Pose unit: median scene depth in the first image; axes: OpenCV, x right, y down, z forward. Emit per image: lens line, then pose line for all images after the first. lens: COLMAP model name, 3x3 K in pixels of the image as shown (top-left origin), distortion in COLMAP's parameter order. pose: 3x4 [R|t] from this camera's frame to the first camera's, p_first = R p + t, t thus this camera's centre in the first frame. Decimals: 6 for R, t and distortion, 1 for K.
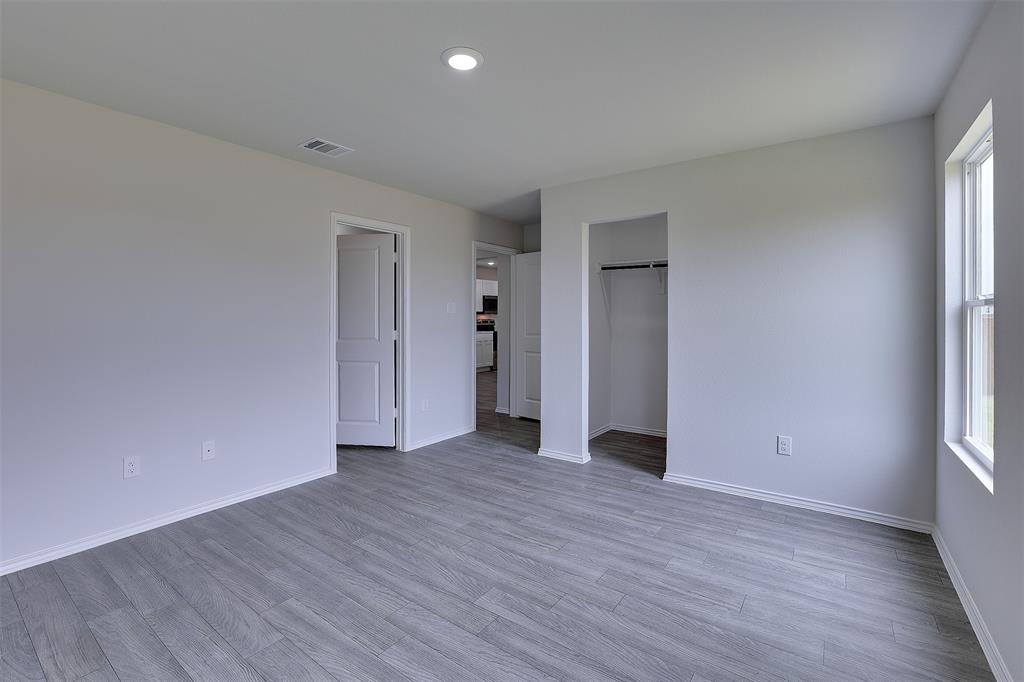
lens RADIAL K [[440.6, 0, 510.9], [0, 440.6, 344.6], [0, 0, 1]] dist [-0.011800, 0.002189]
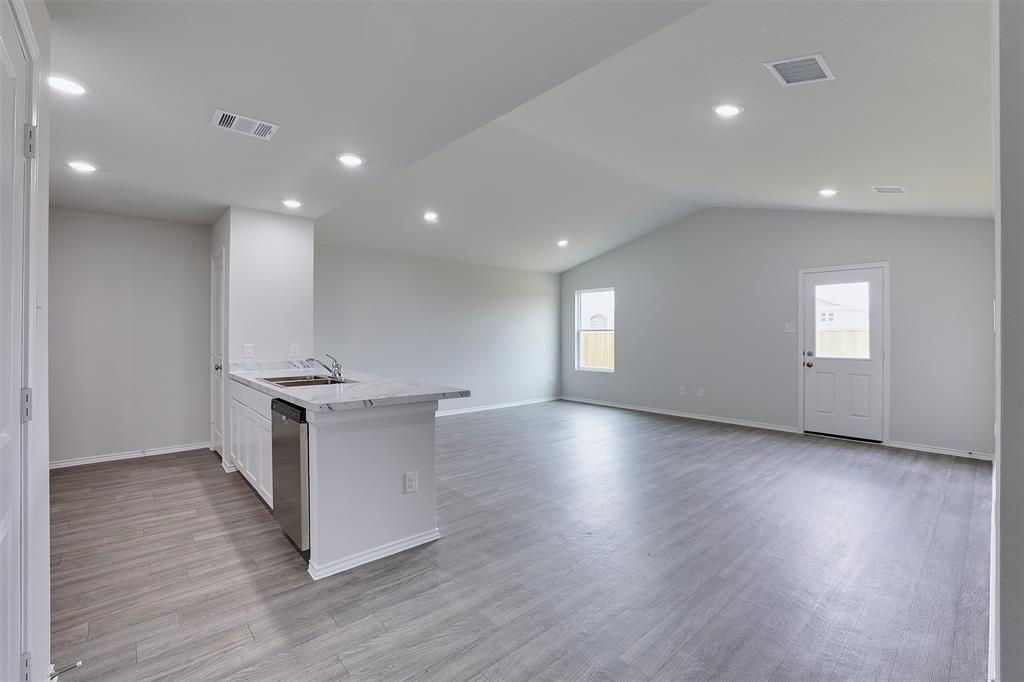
lens RADIAL K [[440.6, 0, 515.7], [0, 440.6, 339.7], [0, 0, 1]] dist [-0.011800, 0.002189]
pose [[0.183848, 0.014770, 0.982844, -0.995430], [0.031260, 0.999294, -0.020865, -0.037274], [-0.982458, 0.034559, 0.183256, 0.710365]]
